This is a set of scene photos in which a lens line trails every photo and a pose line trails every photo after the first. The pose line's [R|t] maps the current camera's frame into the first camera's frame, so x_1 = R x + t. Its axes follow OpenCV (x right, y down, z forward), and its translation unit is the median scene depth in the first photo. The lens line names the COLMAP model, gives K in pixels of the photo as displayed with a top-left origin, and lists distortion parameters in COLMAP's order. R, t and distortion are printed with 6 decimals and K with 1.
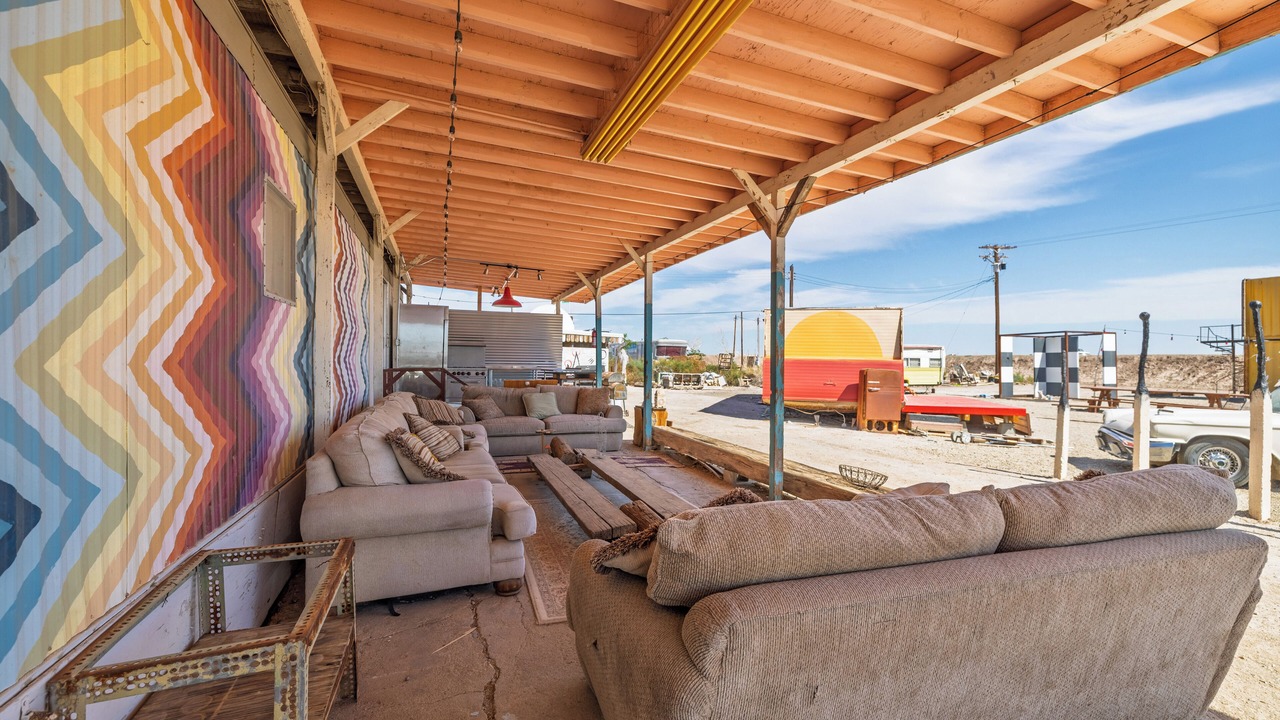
lens RADIAL K [[537.5, 0, 624.9], [0, 537.5, 364.1], [0, 0, 1]] dist [0.001495, 0.000186]
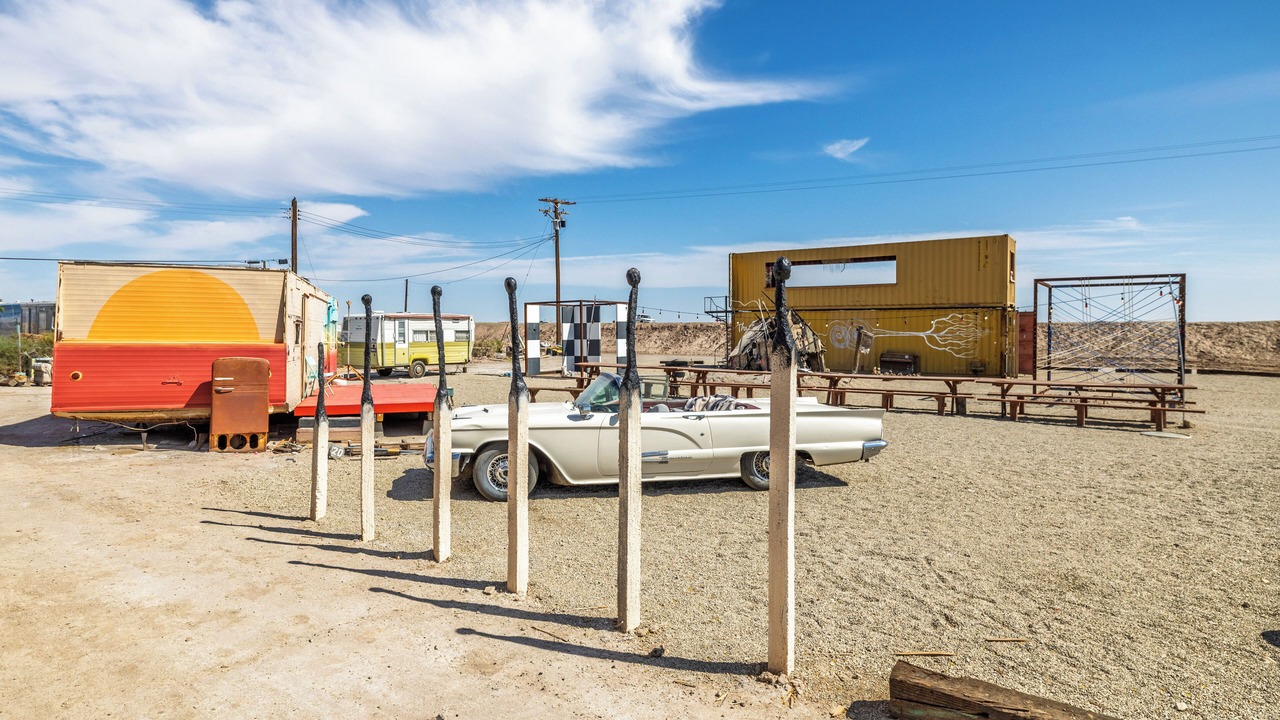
lens RADIAL K [[685.4, 0, 638.7], [0, 685.4, 338.0], [0, 0, 1]] dist [-0.003514, -0.000196]
pose [[0.814951, -0.018079, 0.579248, 0.210101], [0.011152, 0.999817, 0.015515, -0.013151], [-0.579423, -0.006184, 0.815004, 0.002455]]
